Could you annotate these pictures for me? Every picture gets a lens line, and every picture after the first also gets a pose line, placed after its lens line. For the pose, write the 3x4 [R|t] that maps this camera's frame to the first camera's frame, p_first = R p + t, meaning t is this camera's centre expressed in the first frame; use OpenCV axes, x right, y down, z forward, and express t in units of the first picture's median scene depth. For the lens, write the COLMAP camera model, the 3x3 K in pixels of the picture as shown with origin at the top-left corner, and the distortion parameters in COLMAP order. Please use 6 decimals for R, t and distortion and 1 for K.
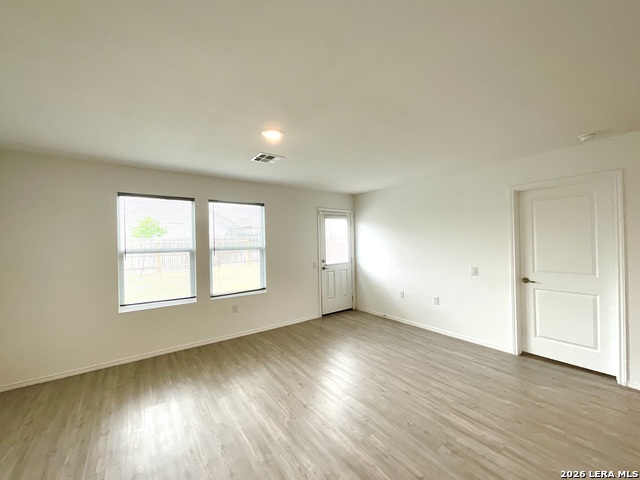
lens RADIAL K [[258.2, 0, 319.7], [0, 258.2, 241.7], [0, 0, 1]] dist [-0.000879, 0.000507]
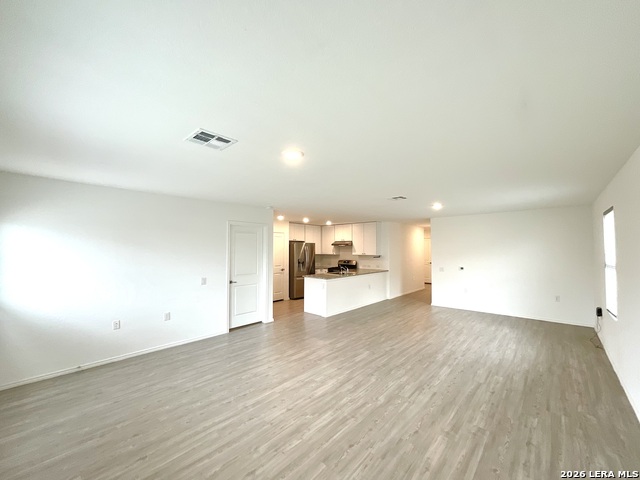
lens RADIAL K [[258.2, 0, 319.7], [0, 258.2, 241.7], [0, 0, 1]] dist [-0.000879, 0.000507]
pose [[-0.202021, 0.050609, 0.978073, -0.718819], [0.004563, 0.998702, -0.050734, -0.010812], [-0.979371, -0.005786, -0.201989, 0.664716]]
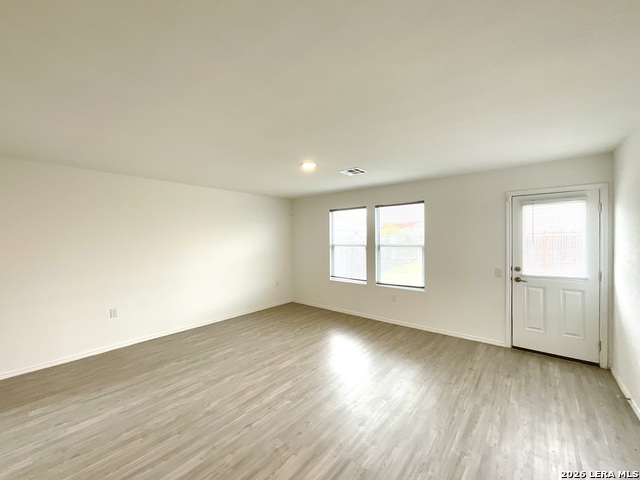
lens RADIAL K [[258.2, 0, 319.7], [0, 258.2, 241.7], [0, 0, 1]] dist [-0.000879, 0.000507]
pose [[0.242665, 0.027104, -0.969732, 0.725292], [0.004266, 0.999570, 0.029006, -0.025659], [0.970101, -0.011175, 0.242445, 0.433087]]
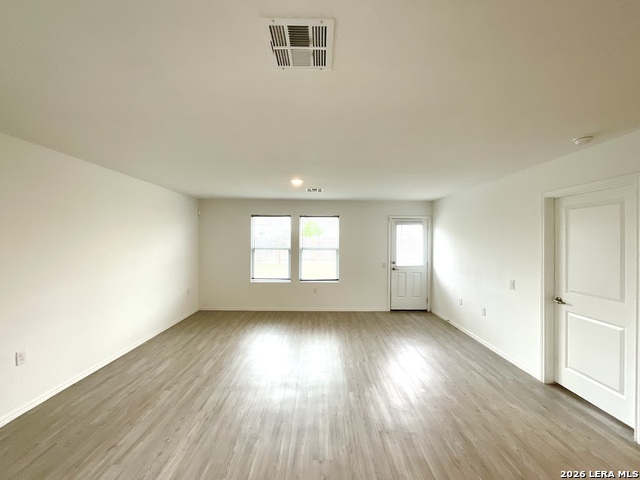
lens RADIAL K [[258.2, 0, 319.7], [0, 258.2, 241.7], [0, 0, 1]] dist [-0.000879, 0.000507]
pose [[0.810353, 0.026832, -0.585327, 0.547355], [-0.022015, 0.999640, 0.015346, -0.036312], [0.585528, 0.000451, 0.810652, -0.147560]]
